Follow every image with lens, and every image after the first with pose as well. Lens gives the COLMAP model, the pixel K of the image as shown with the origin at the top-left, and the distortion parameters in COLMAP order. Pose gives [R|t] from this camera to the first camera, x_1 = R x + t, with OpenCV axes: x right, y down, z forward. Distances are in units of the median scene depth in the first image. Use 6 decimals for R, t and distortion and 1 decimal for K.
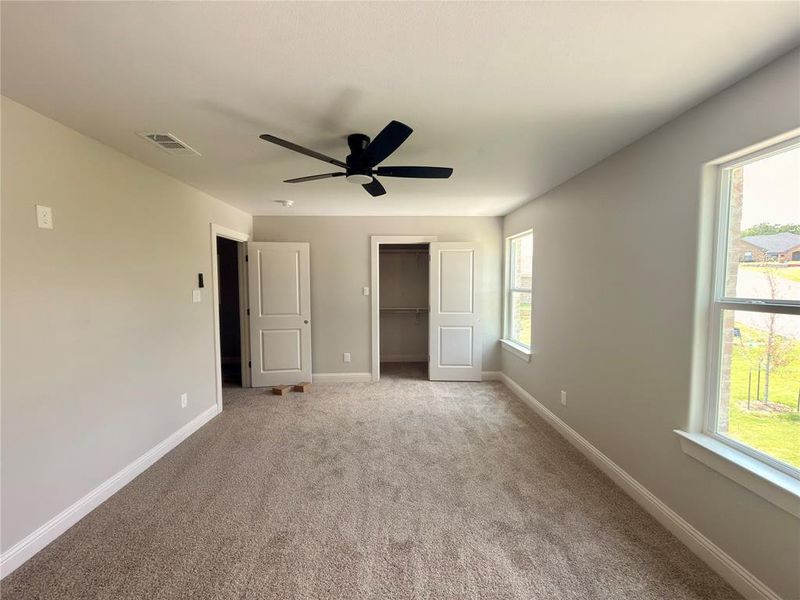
lens RADIAL K [[317.6, 0, 400.0], [0, 317.6, 300.0], [0, 0, 1]] dist [0.000929, 0.000072]
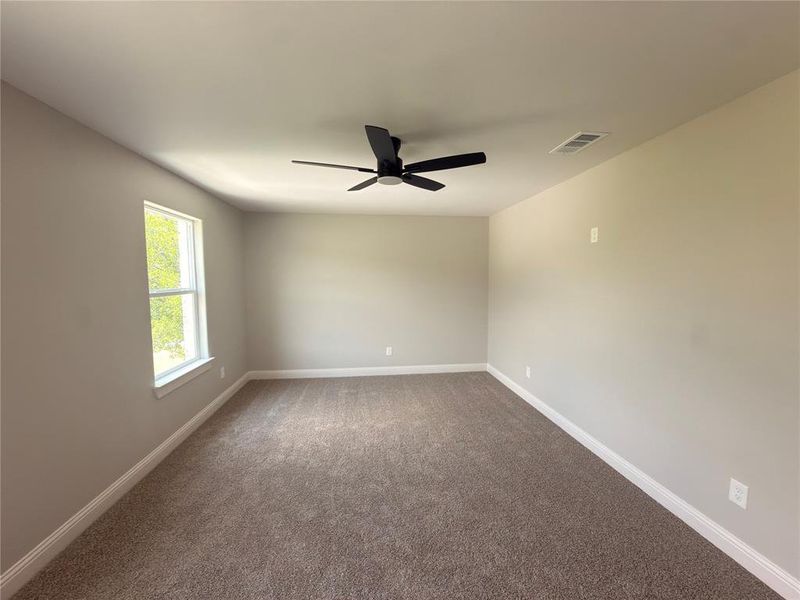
lens RADIAL K [[317.6, 0, 400.0], [0, 317.6, 300.0], [0, 0, 1]] dist [0.000929, 0.000072]
pose [[-0.996283, 0.010633, -0.085482, -0.070776], [-0.000194, 0.992072, 0.125671, -0.132241], [0.086141, 0.125220, -0.988382, 2.234072]]
